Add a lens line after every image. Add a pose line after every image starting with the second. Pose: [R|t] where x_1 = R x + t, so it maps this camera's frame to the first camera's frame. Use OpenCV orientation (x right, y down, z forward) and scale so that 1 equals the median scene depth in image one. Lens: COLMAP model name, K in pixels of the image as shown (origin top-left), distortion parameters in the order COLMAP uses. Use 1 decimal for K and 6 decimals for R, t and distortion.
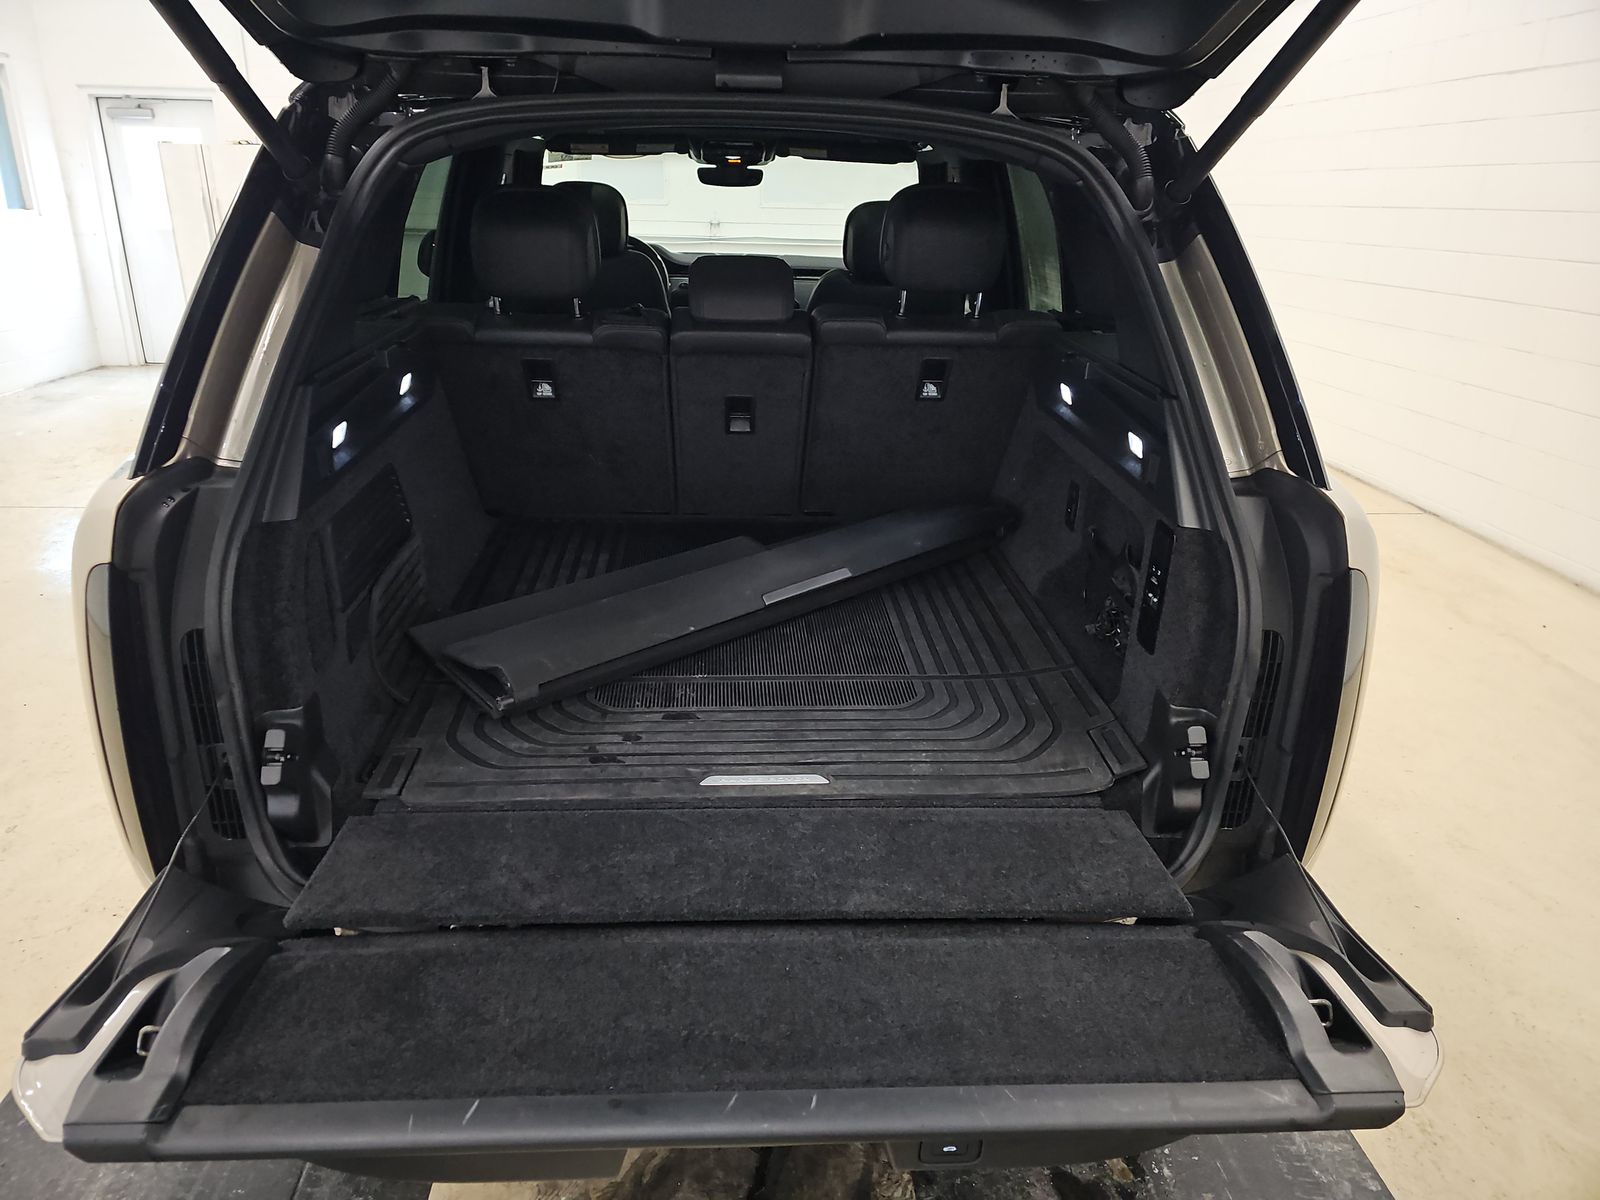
lens RADIAL K [[1037.5, 0, 807.8], [0, 1037.5, 587.7], [0, 0, 1]] dist [0.052726, -0.043358]
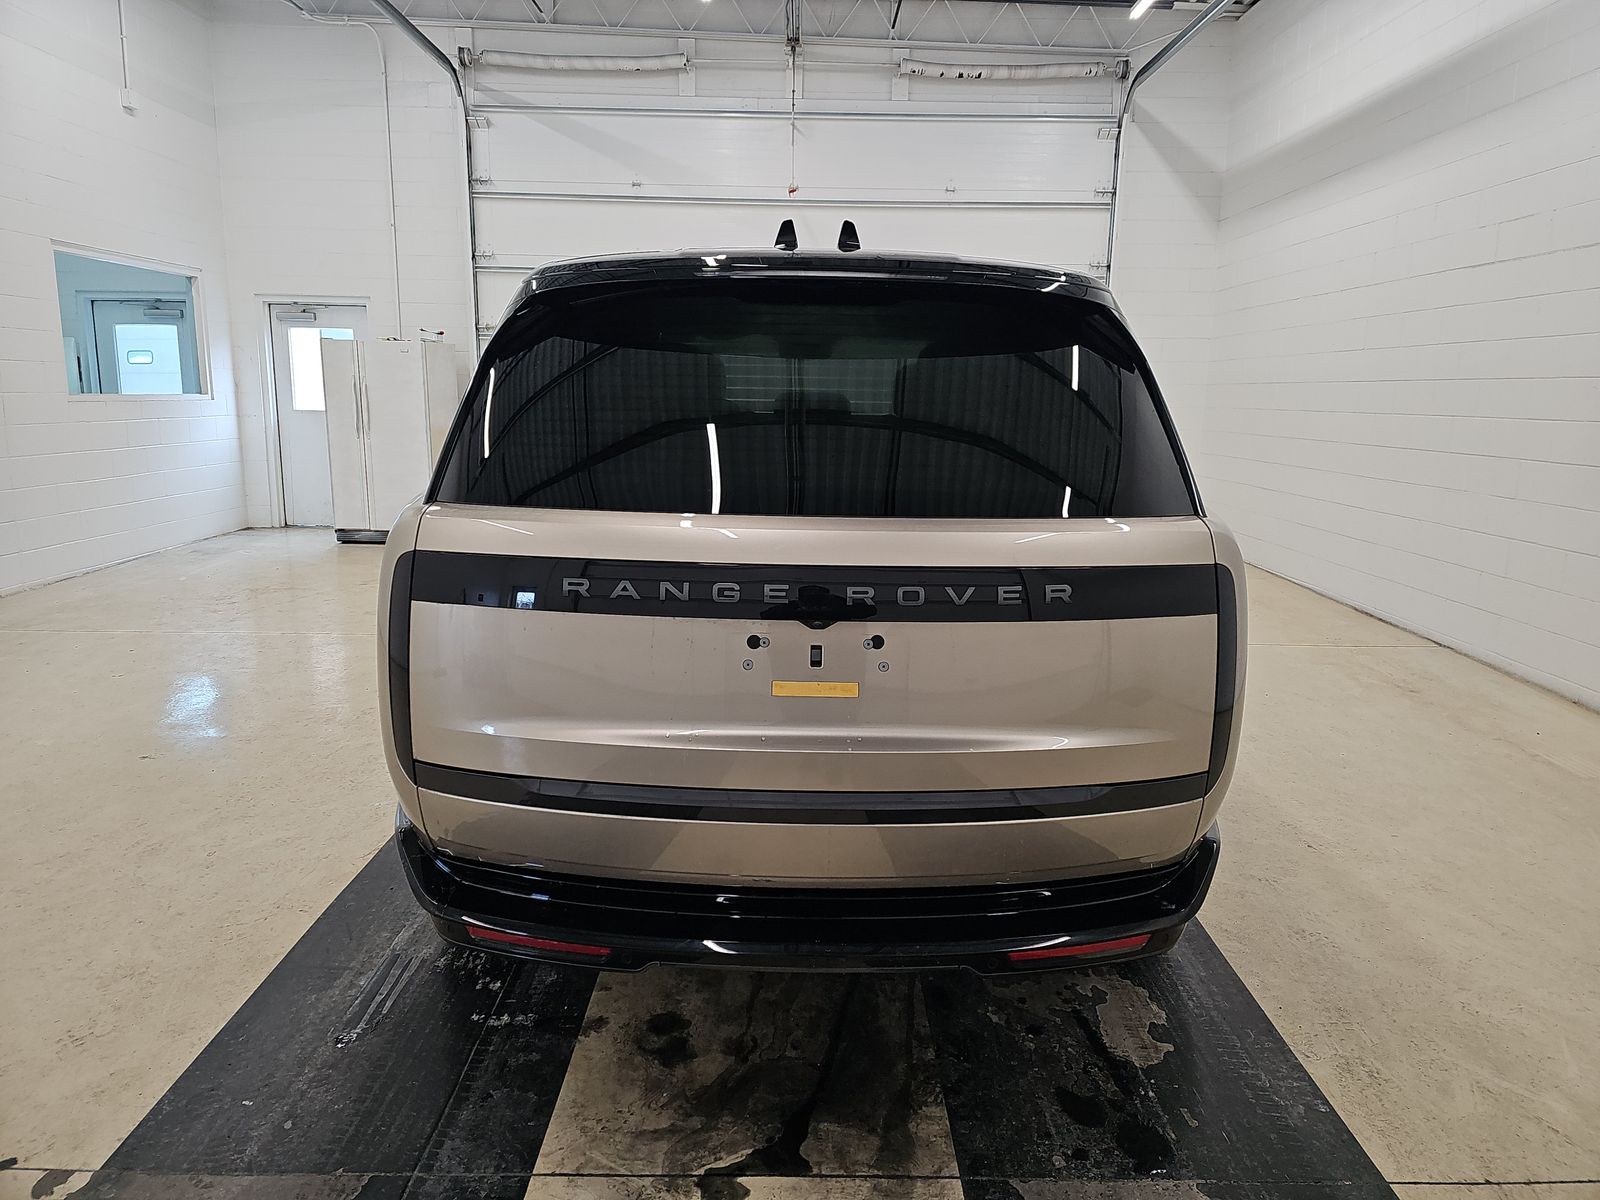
lens RADIAL K [[1037.5, 0, 807.8], [0, 1037.5, 587.7], [0, 0, 1]] dist [0.052726, -0.043358]
pose [[0.997802, 0.010350, -0.065455, 0.006649], [-0.021452, 0.984991, -0.171267, 0.084377], [0.062700, 0.172295, 0.983048, -0.145625]]
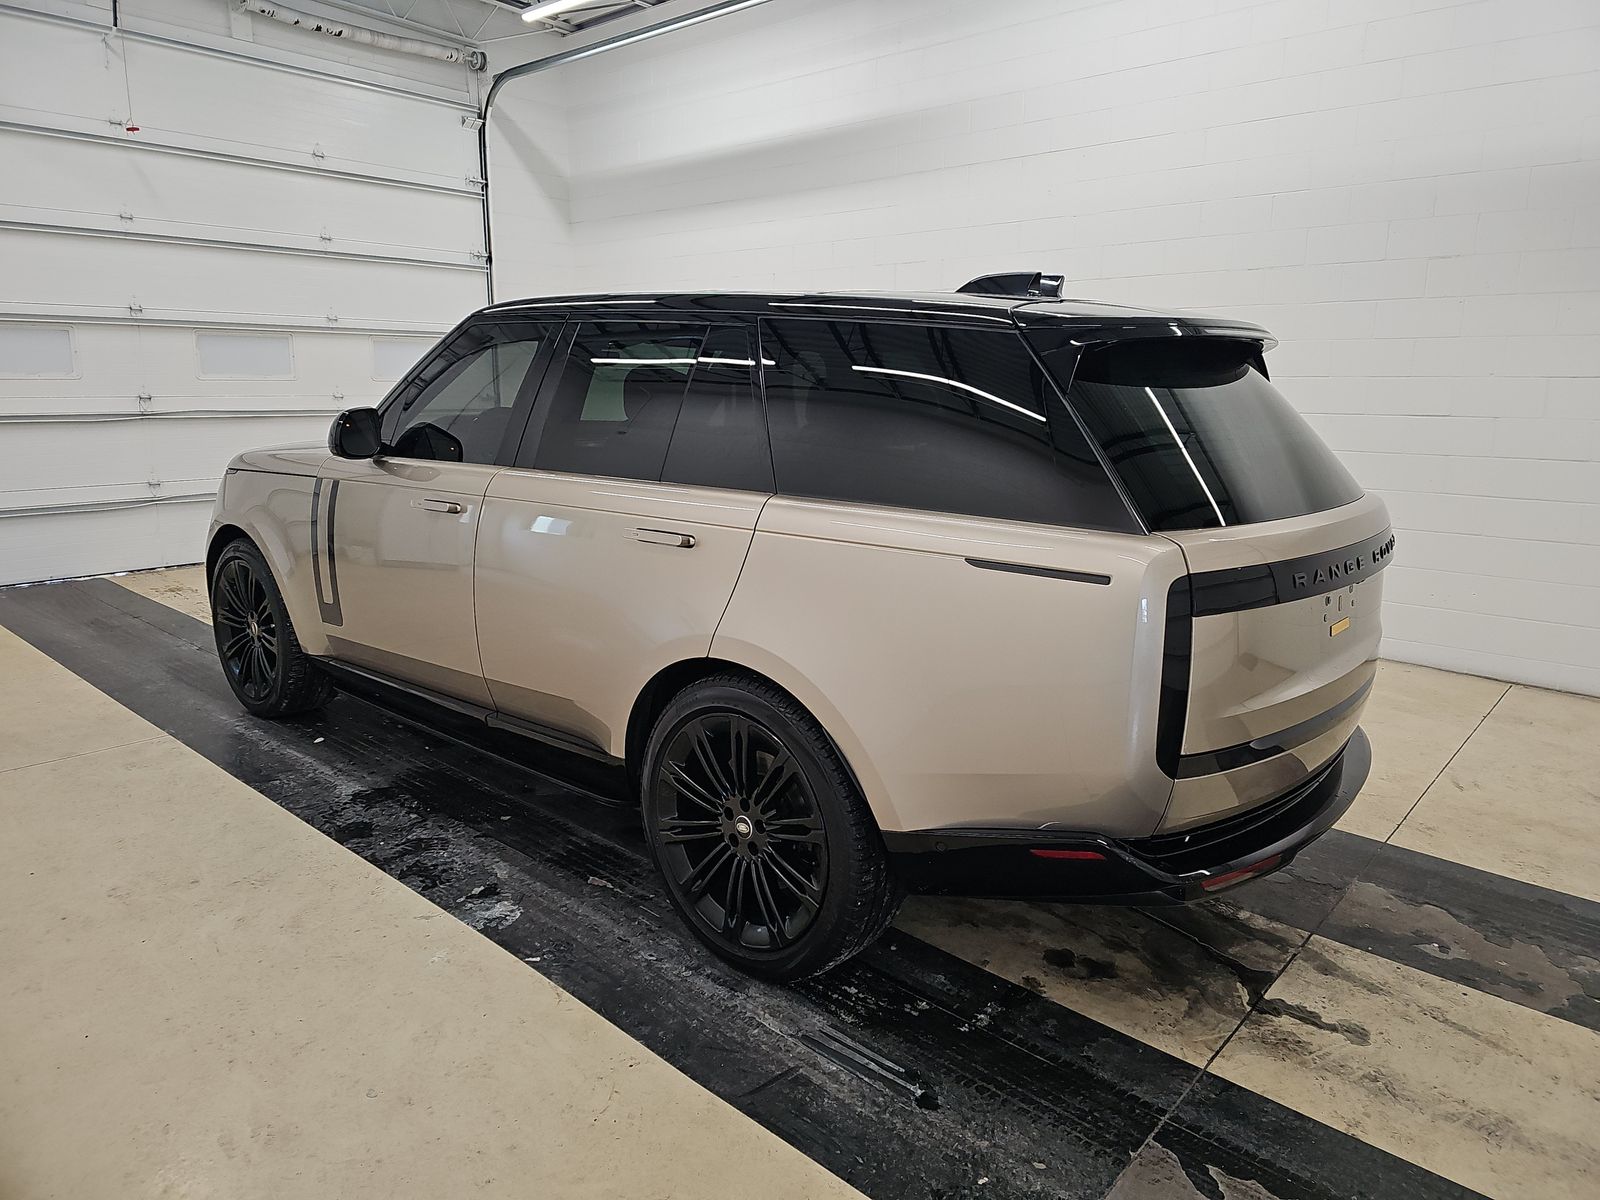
lens RADIAL K [[1037.5, 0, 807.8], [0, 1037.5, 587.7], [0, 0, 1]] dist [0.052726, -0.043358]
pose [[0.714128, -0.151650, 0.683392, -0.689748], [0.250564, 0.966946, -0.047261, -0.023119], [-0.653635, 0.204984, 0.728521, 0.031579]]
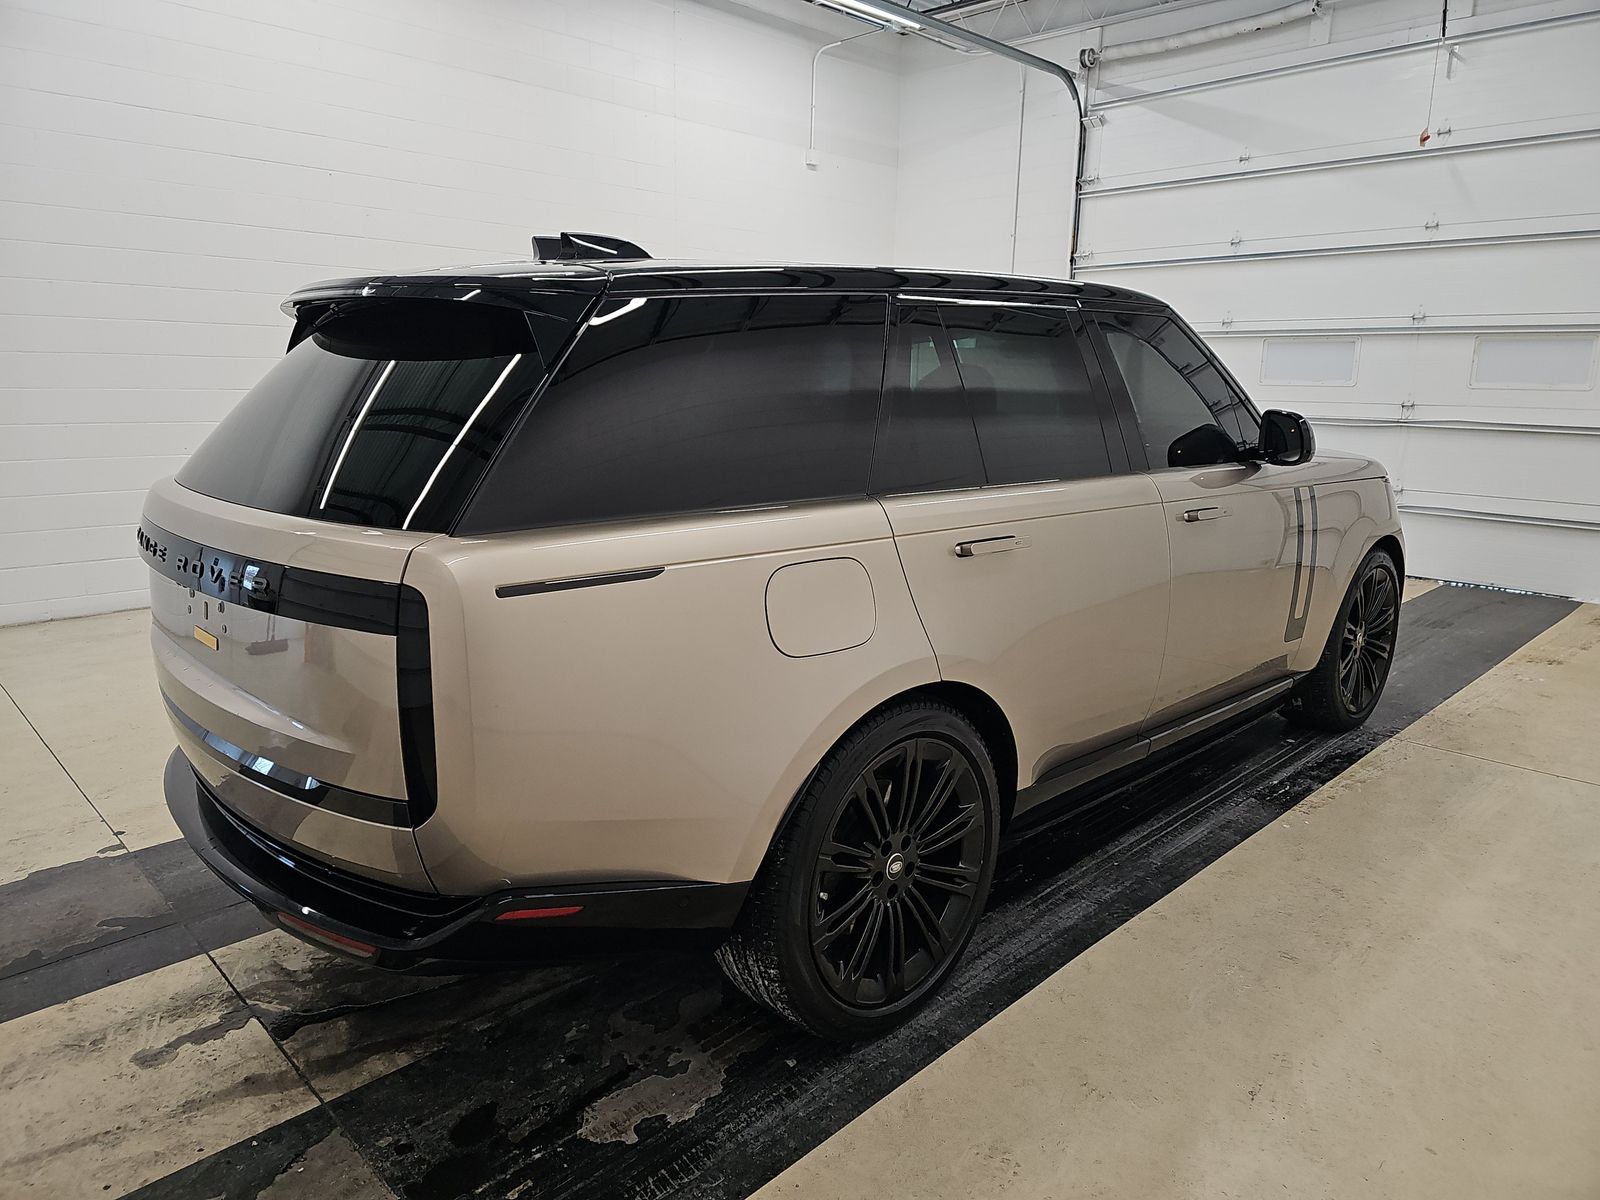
lens RADIAL K [[1040.5, 0, 800.0], [0, 1040.5, 600.0], [0, 0, 1]] dist [0.048323, -0.041162]
pose [[0.645384, 0.154240, -0.748124, 0.587823], [-0.272418, 0.961476, -0.036781, -0.031425], [0.713630, 0.227540, 0.662538, 0.146129]]
